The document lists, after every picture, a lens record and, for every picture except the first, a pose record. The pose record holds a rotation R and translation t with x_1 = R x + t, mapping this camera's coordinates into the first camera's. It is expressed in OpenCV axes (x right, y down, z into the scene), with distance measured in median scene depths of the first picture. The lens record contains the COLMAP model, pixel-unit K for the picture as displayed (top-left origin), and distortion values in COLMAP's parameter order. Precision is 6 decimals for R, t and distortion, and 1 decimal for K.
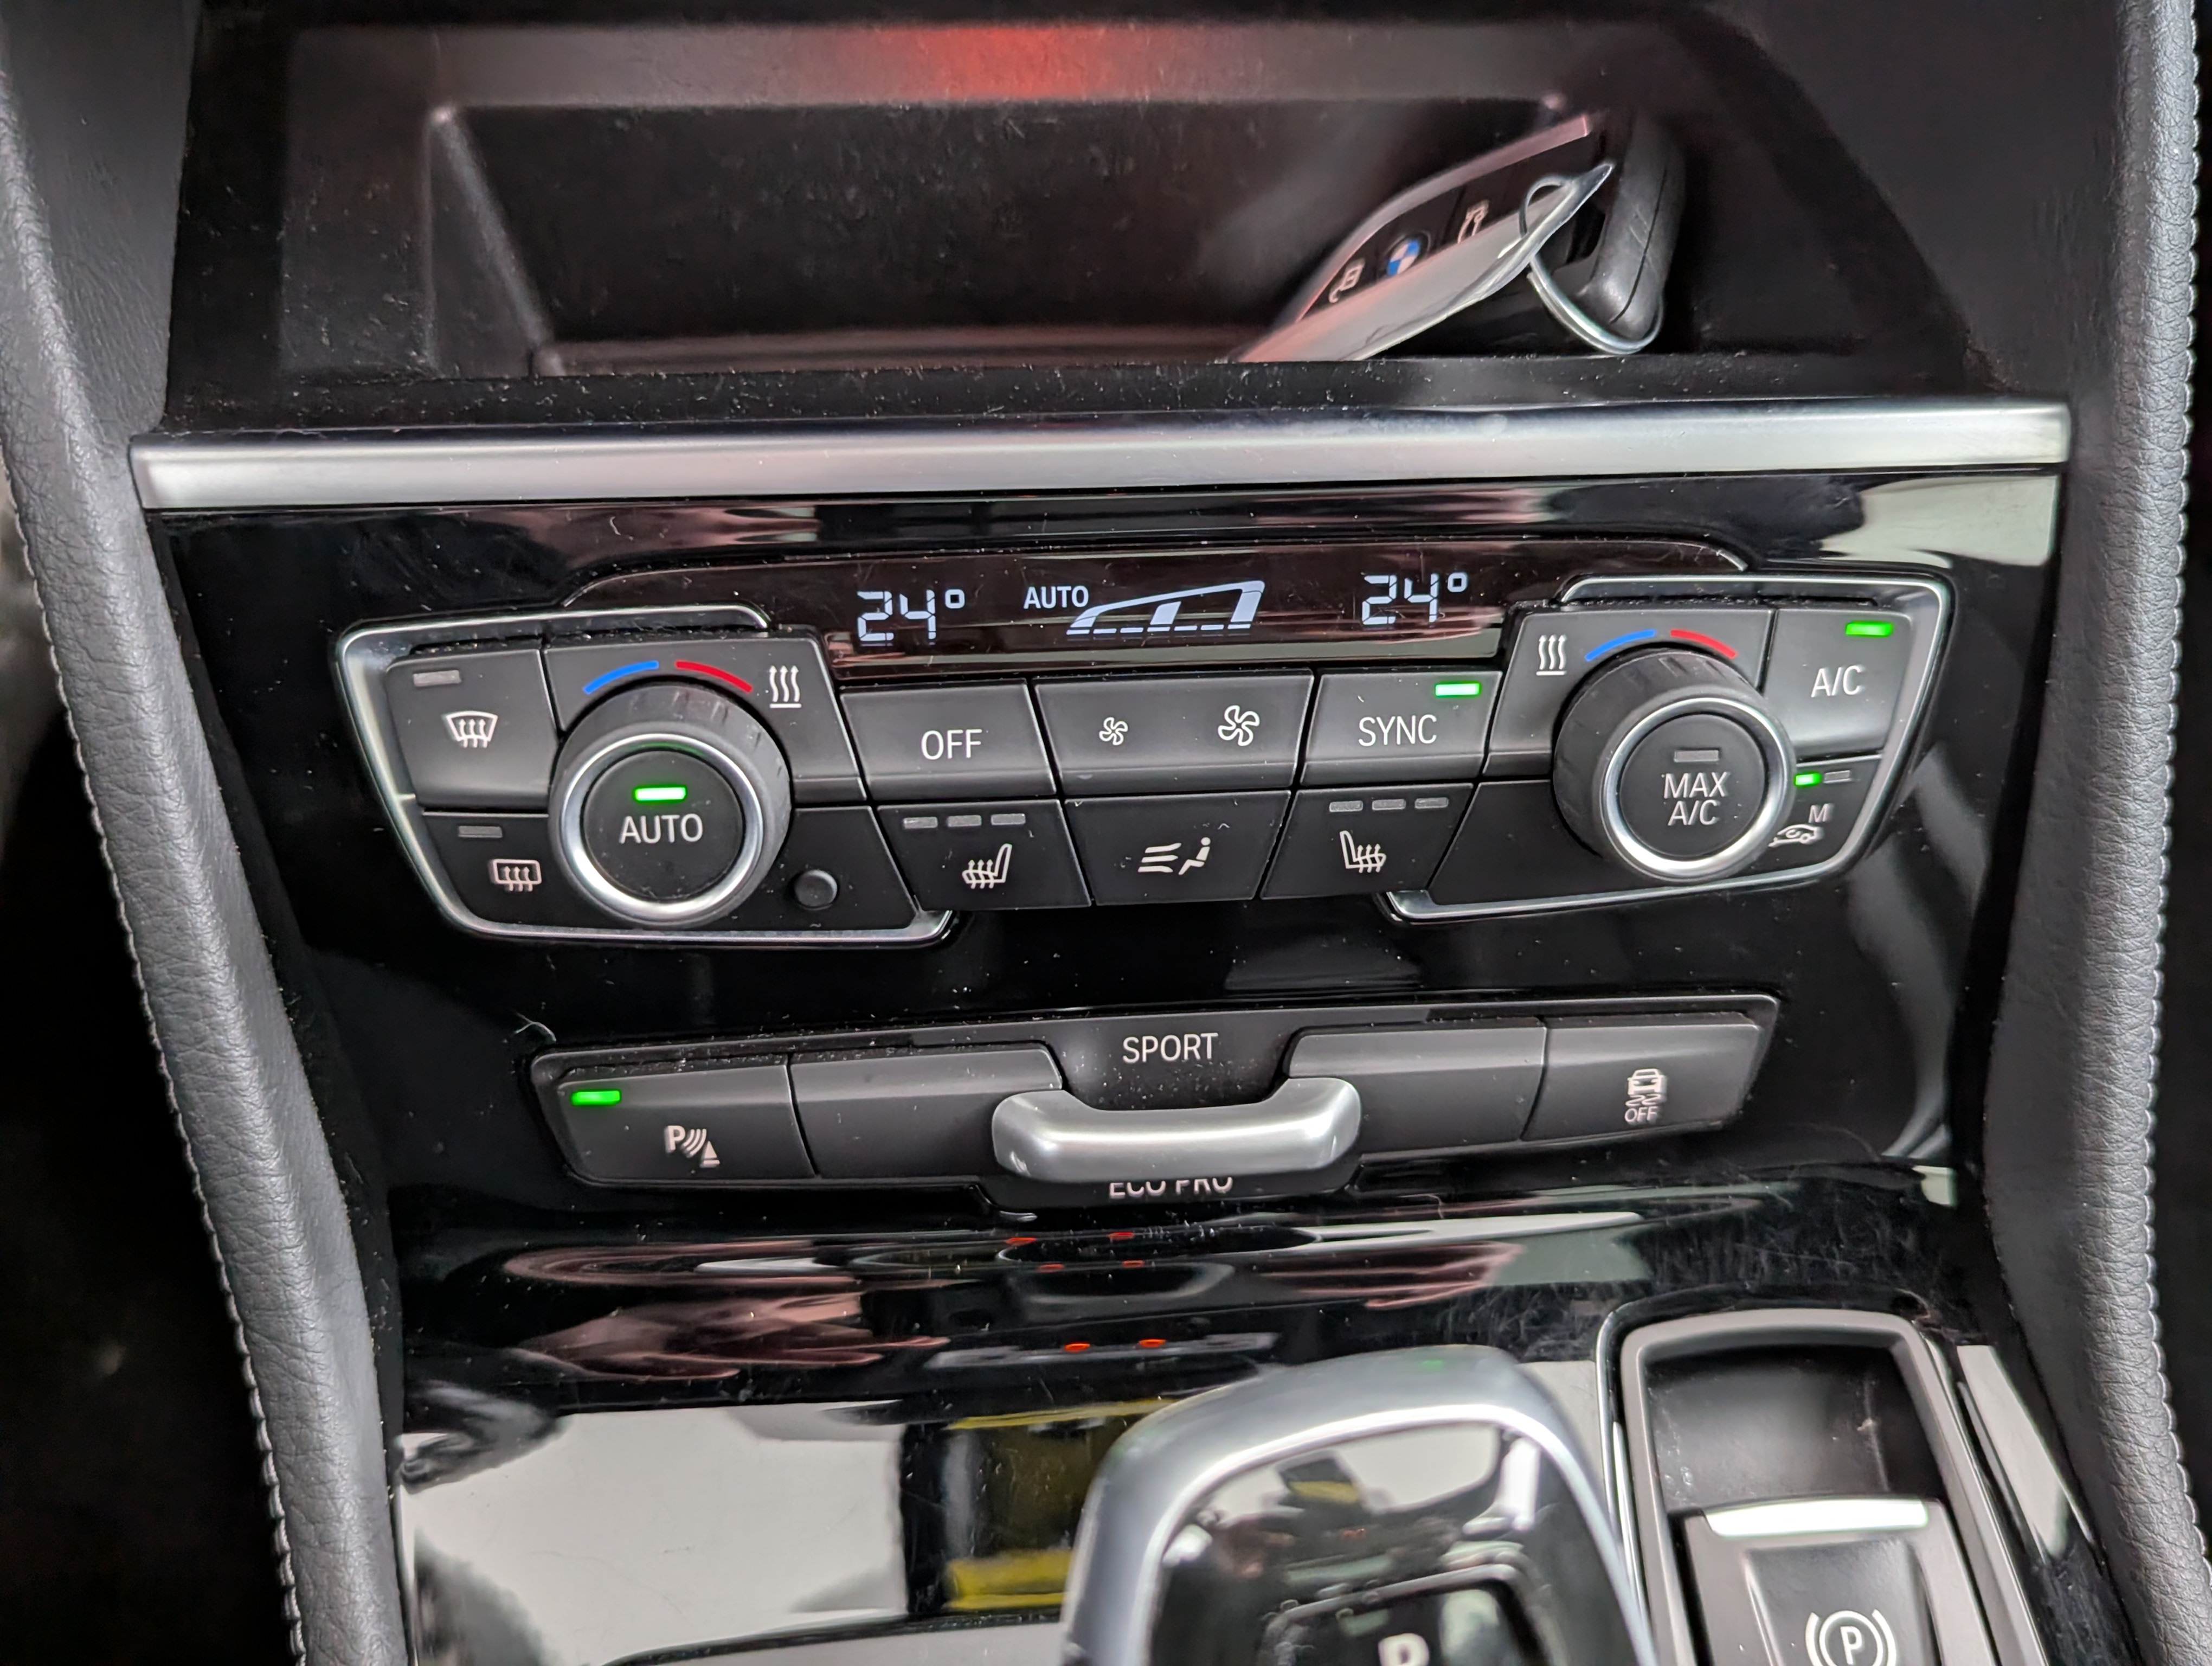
lens RADIAL K [[1918.1, 0, 1106.0], [0, 1918.1, 833.0], [0, 0, 1]] dist [0.053277, -0.219880]
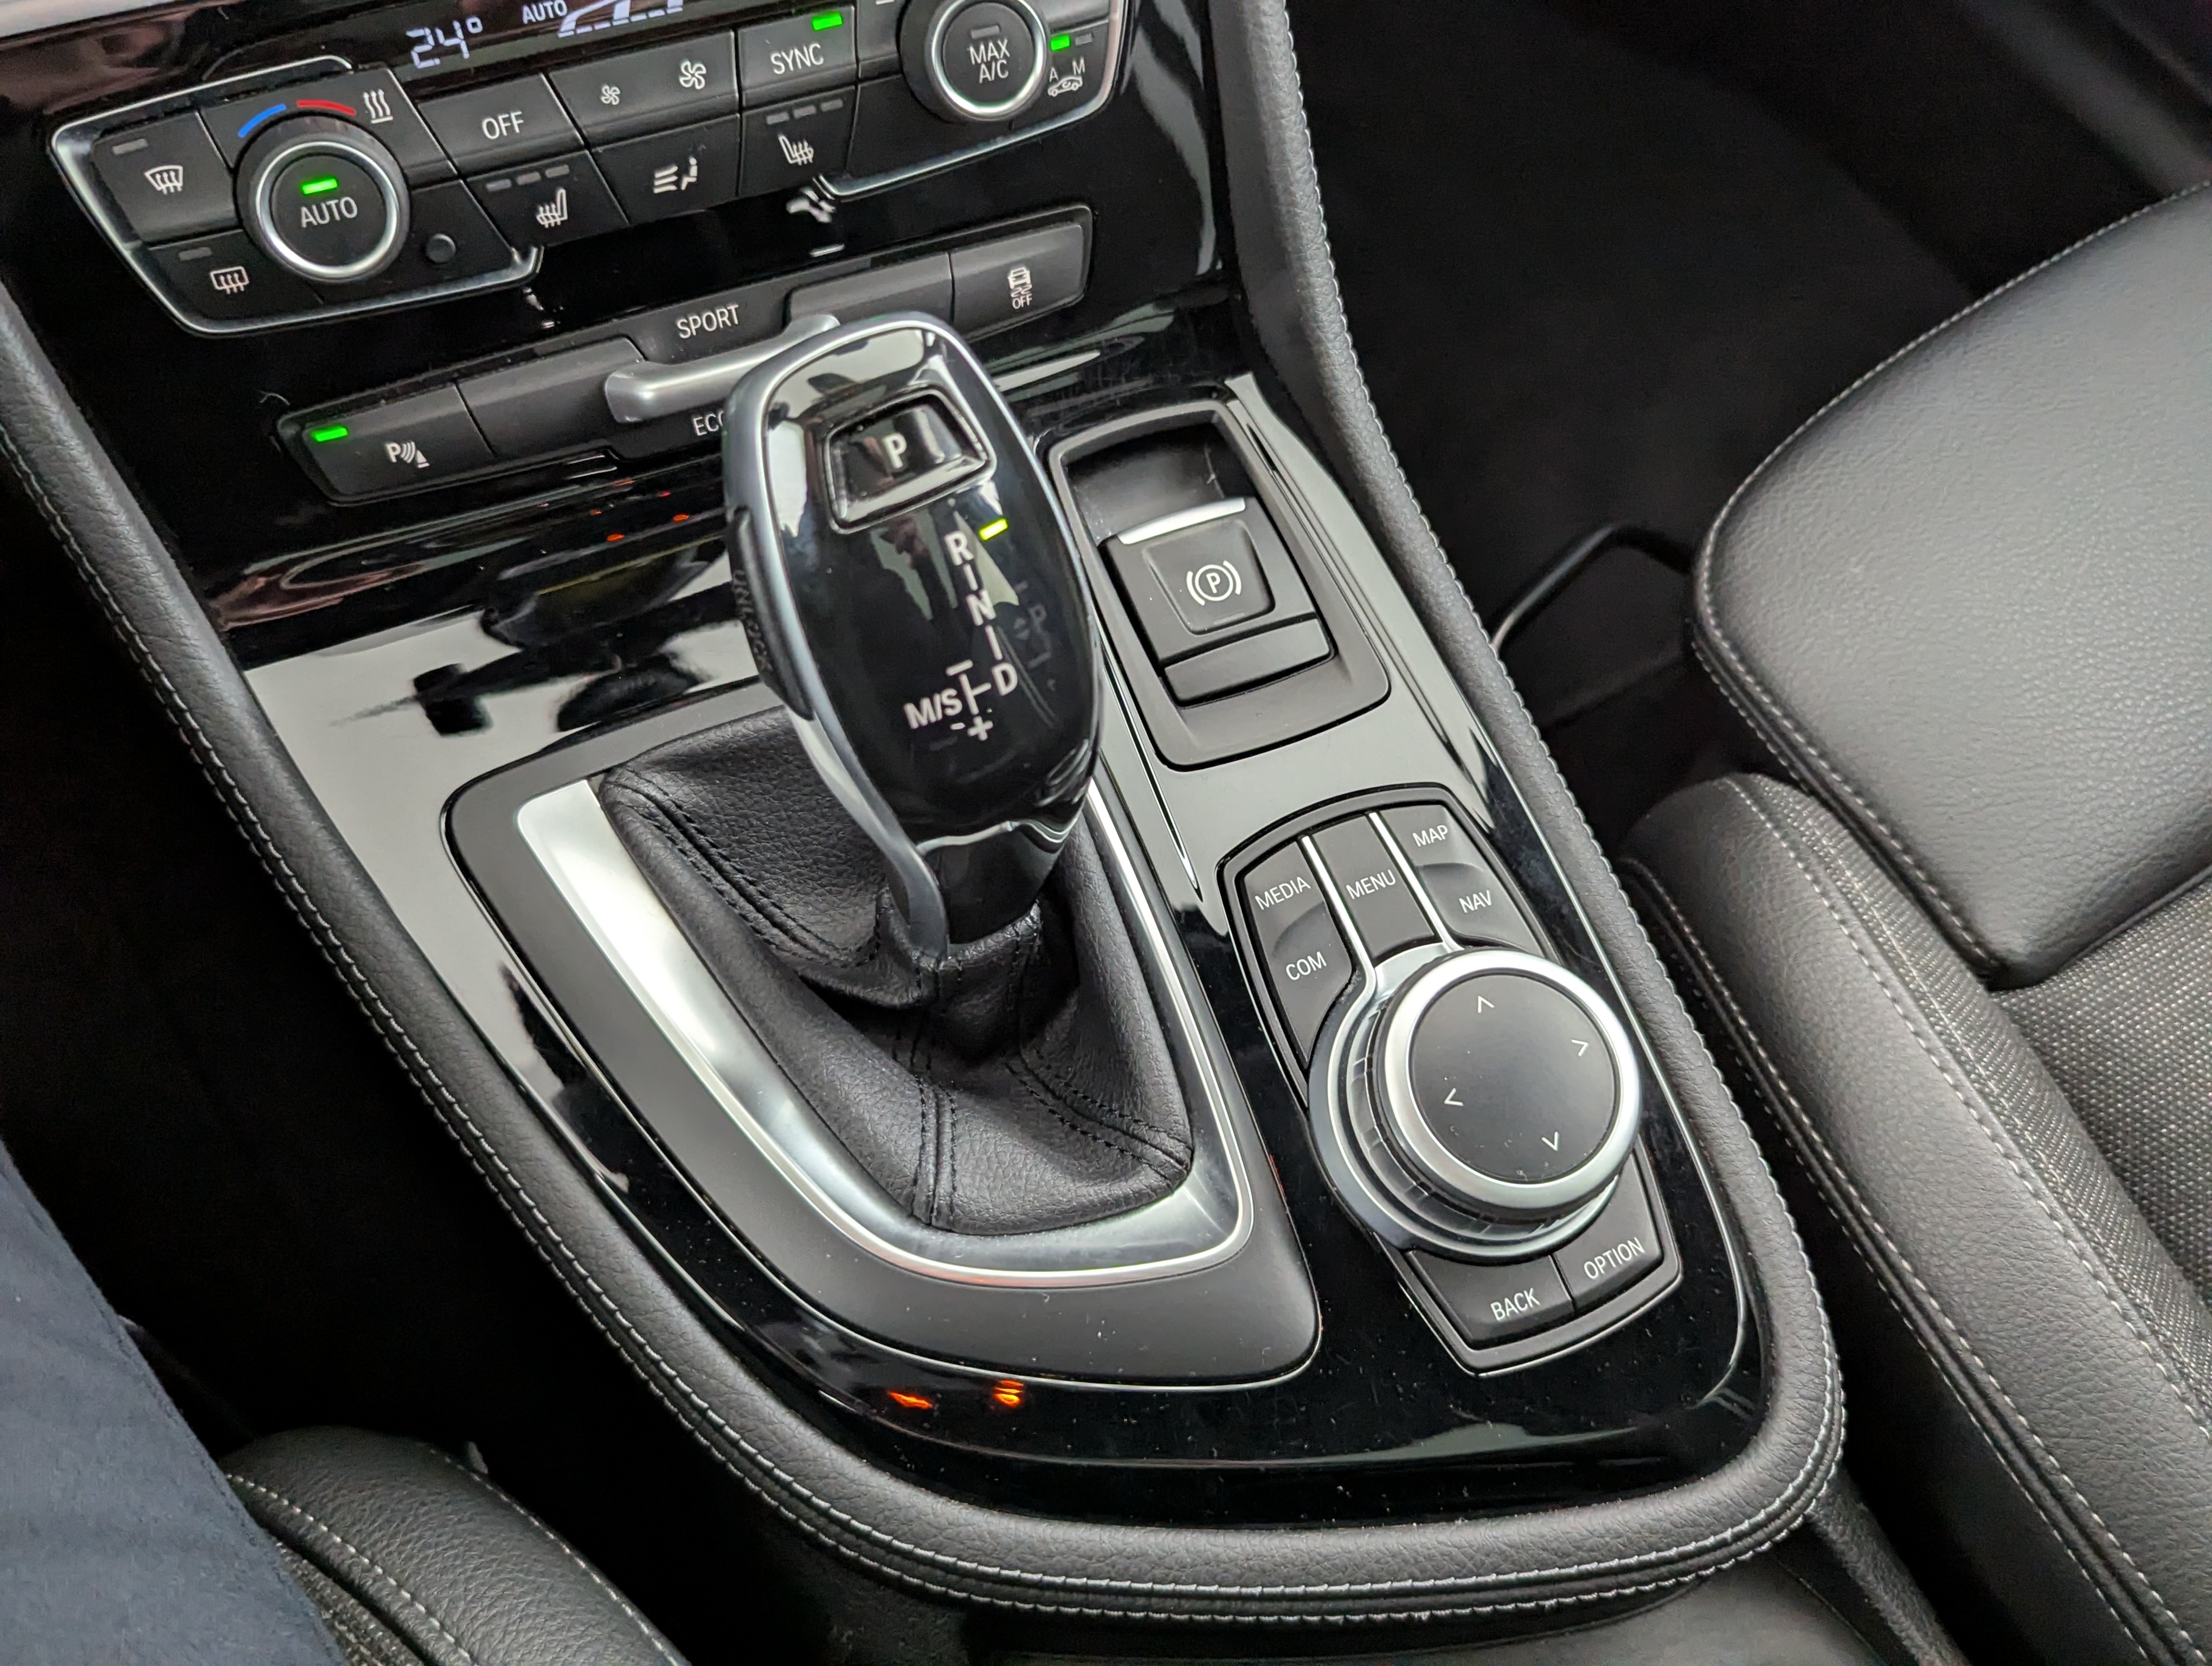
lens RADIAL K [[1879.7, 0, 1106.0], [0, 1879.7, 833.0], [0, 0, 1]] dist [-0.001214, -0.007207]
pose [[0.940488, -0.277906, 0.195579, -0.076926], [0.231581, 0.945324, 0.229637, 0.237431], [-0.248703, -0.170679, 0.953423, -0.567006]]
